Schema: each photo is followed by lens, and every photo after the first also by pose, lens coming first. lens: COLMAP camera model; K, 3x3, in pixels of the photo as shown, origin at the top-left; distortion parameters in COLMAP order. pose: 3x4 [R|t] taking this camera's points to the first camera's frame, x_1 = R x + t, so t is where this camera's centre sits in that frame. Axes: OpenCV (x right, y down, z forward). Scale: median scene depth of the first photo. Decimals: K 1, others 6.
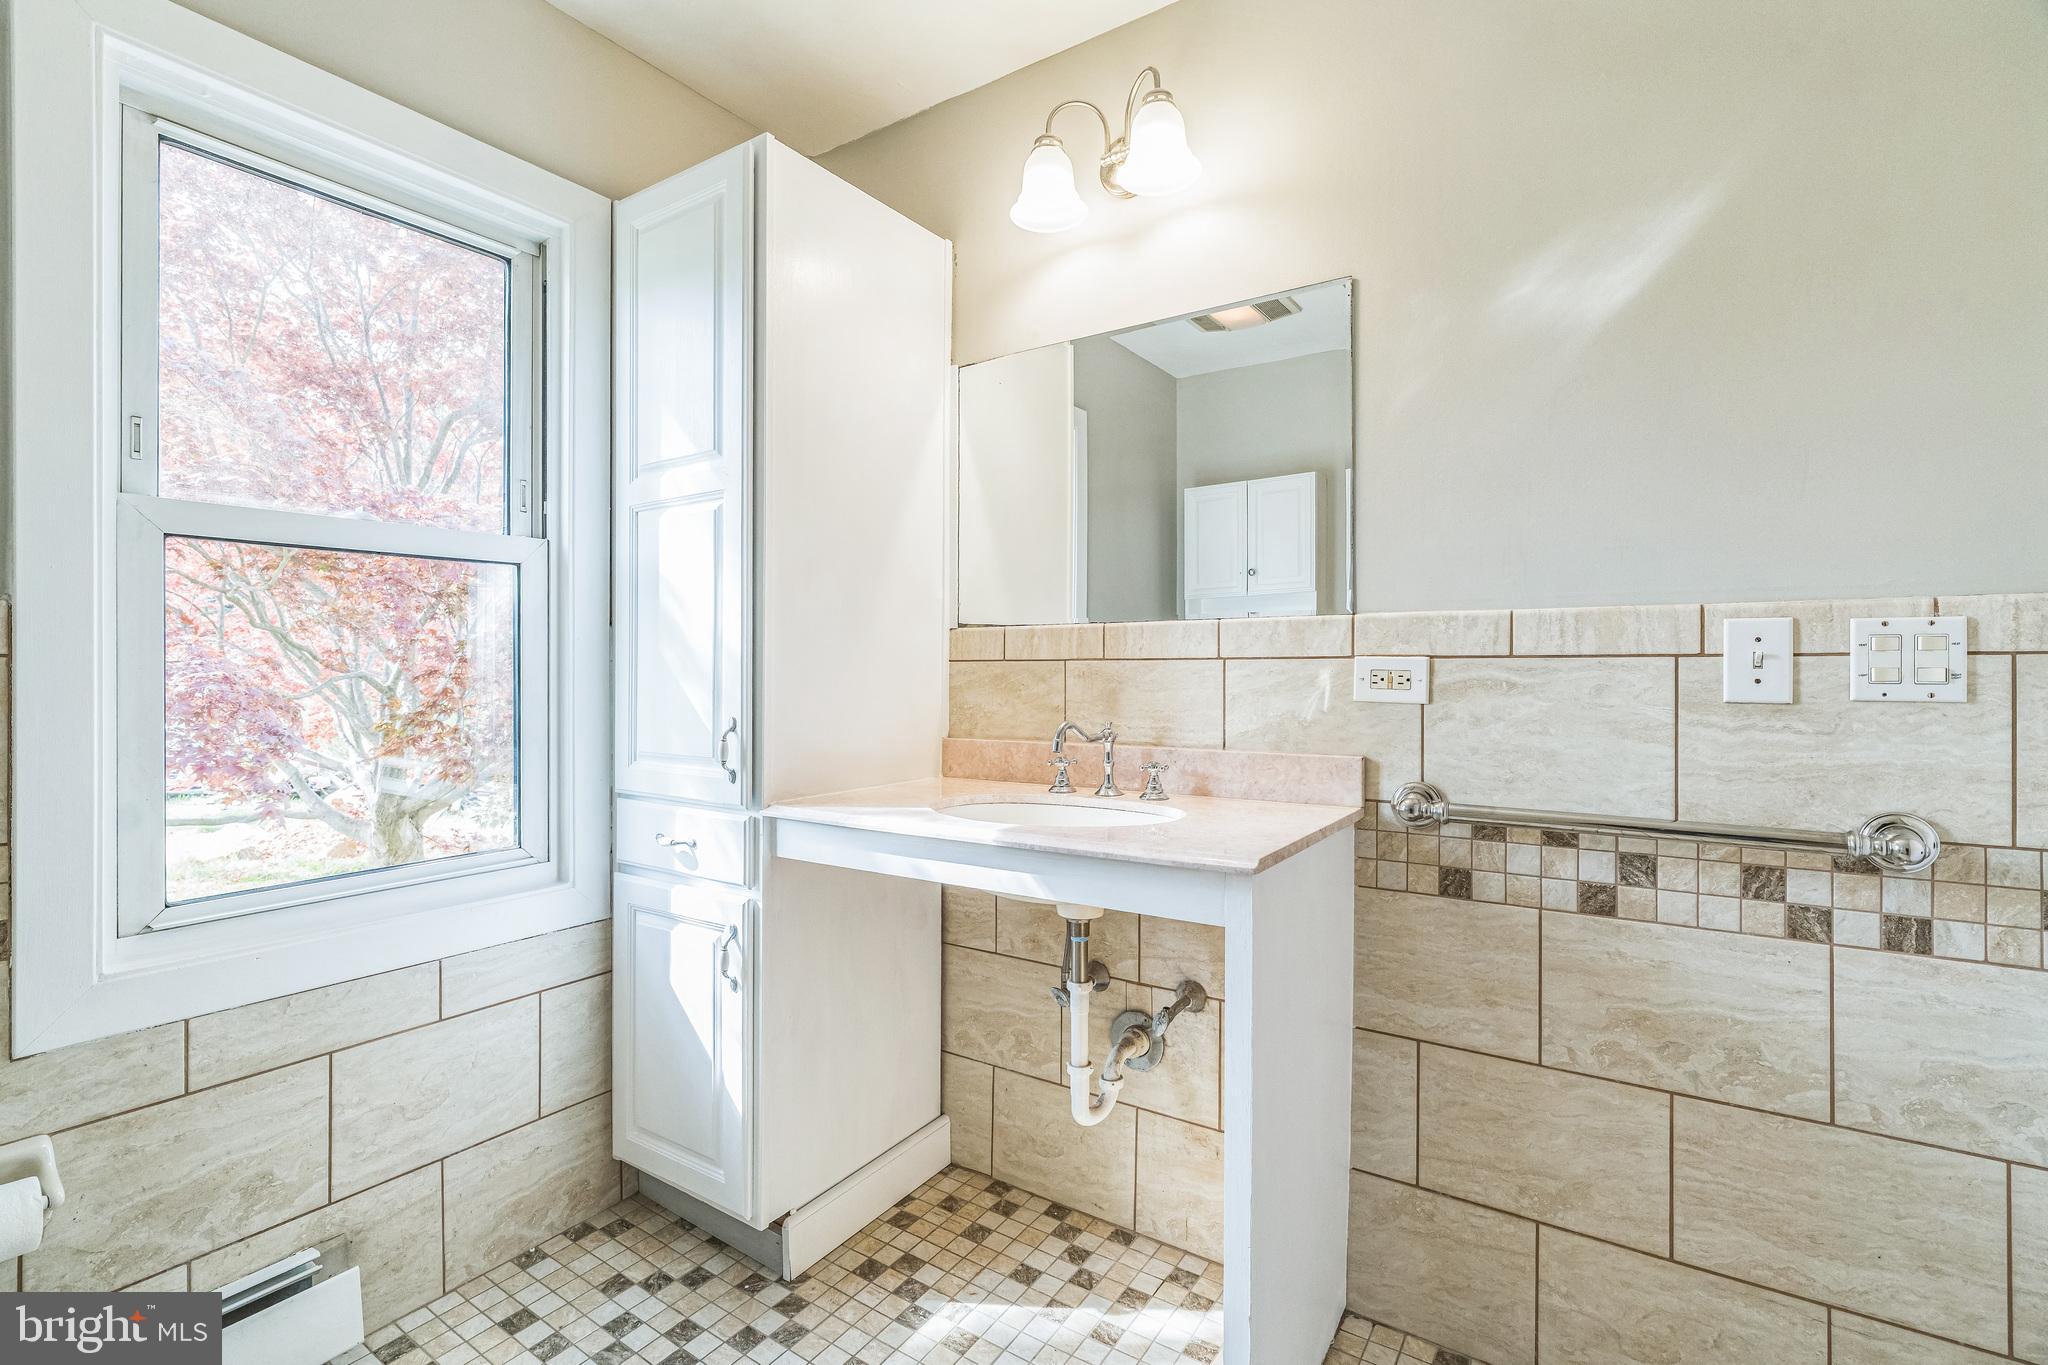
lens RADIAL K [[928.6, 0, 1016.1], [0, 928.6, 676.6], [0, 0, 1]] dist [-0.015294, 0.005963]
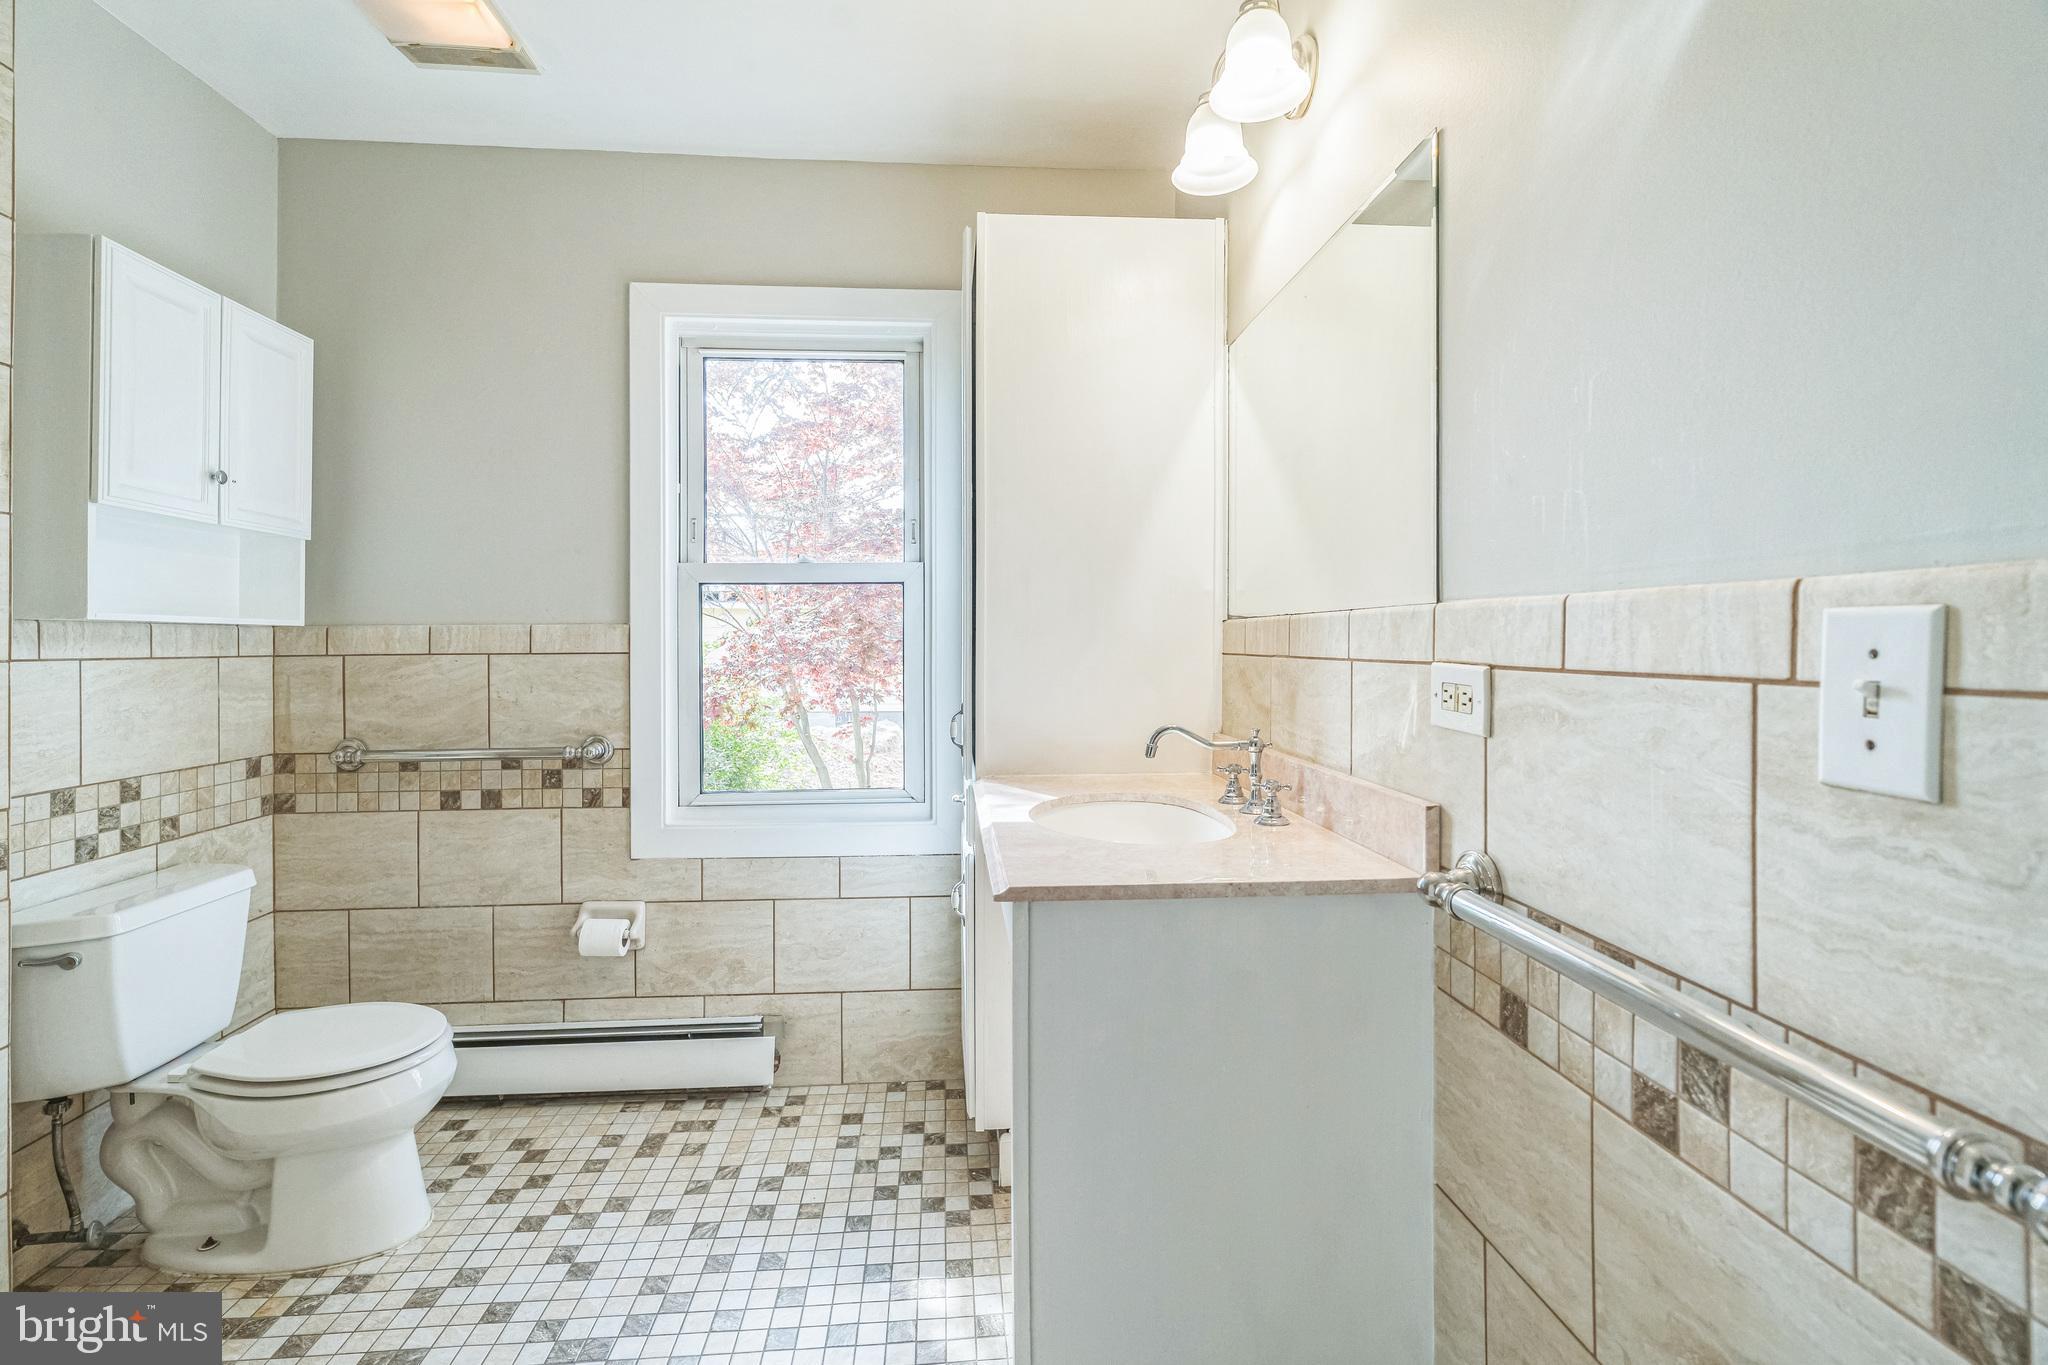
lens RADIAL K [[928.6, 0, 1017.5], [0, 928.6, 653.4], [0, 0, 1]] dist [-0.015294, 0.005963]
pose [[0.621084, 0.009875, -0.783682, 0.809307], [-0.002481, 0.999940, 0.010633, -0.039860], [0.783740, -0.004660, 0.621071, 0.347089]]
